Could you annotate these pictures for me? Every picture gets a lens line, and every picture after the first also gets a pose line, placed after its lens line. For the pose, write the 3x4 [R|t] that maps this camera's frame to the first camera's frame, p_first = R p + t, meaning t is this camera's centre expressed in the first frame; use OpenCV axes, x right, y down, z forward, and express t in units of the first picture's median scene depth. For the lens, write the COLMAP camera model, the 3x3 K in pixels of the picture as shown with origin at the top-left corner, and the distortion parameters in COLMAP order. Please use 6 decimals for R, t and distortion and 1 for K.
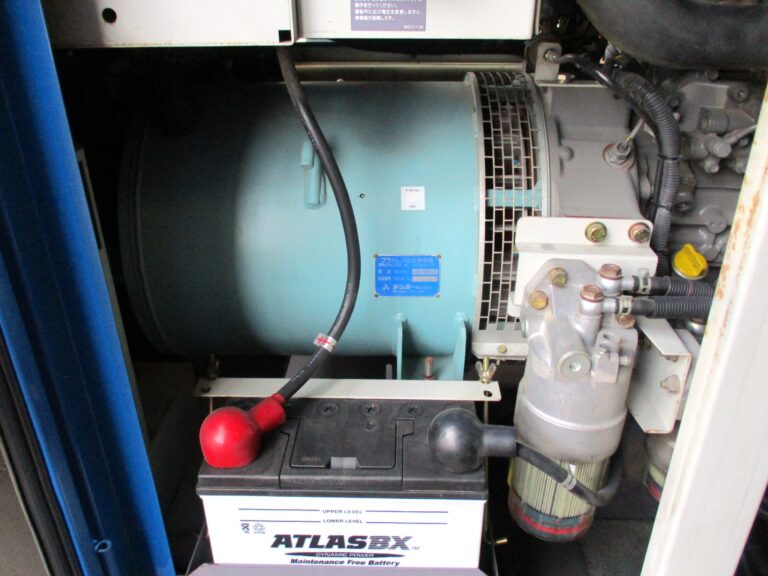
lens RADIAL K [[611.1, 0, 396.3], [0, 611.1, 286.7], [0, 0, 1]] dist [-0.040557, 0.001210]
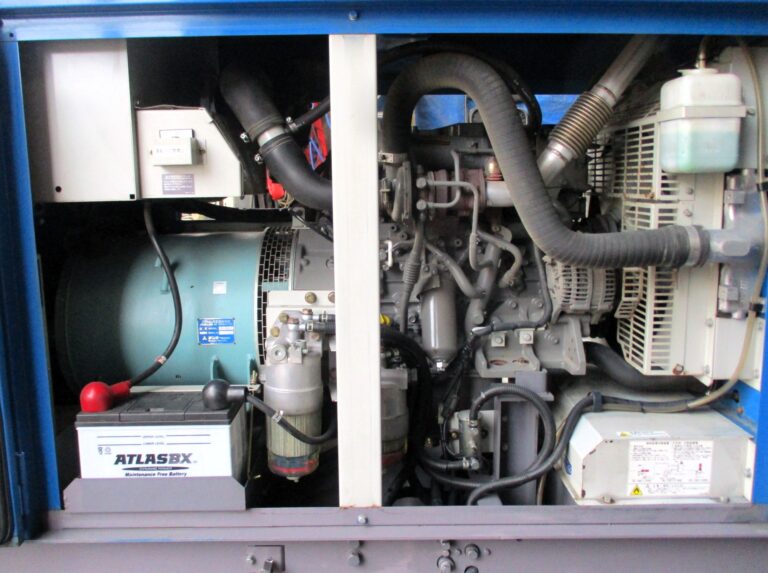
lens RADIAL K [[624.3, 0, 384.0], [0, 624.3, 286.5], [0, 0, 1]] dist [-0.051323, 0.006153]
pose [[0.999355, -0.018987, 0.030482, 0.540368], [0.027795, 0.946410, -0.321770, 0.542968], [-0.022739, 0.322409, 0.946327, -0.896443]]
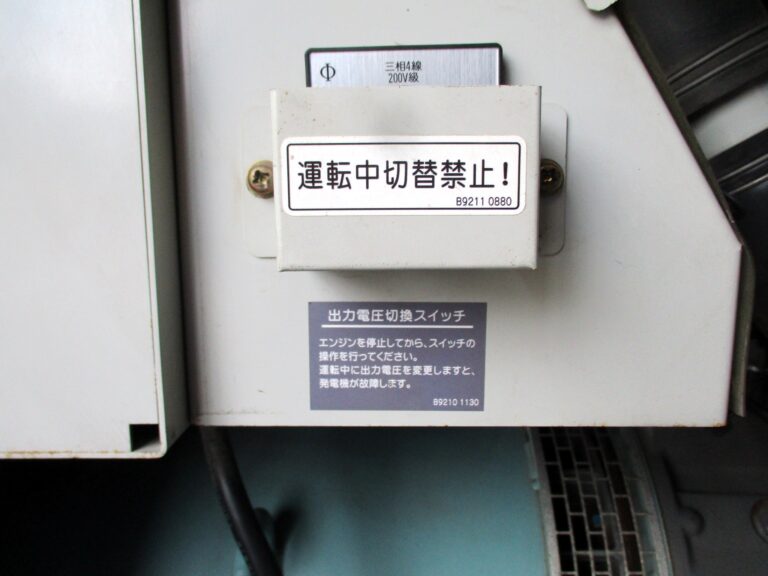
lens RADIAL K [[611.0, 0, 384.0], [0, 611.0, 288.0], [0, 0, 1]] dist [-0.058938, -0.005908]
pose [[0.999928, -0.003556, -0.011423, -0.013371], [-0.000435, 0.943360, -0.331769, -0.283481], [0.011956, 0.331751, 0.943291, 0.444903]]
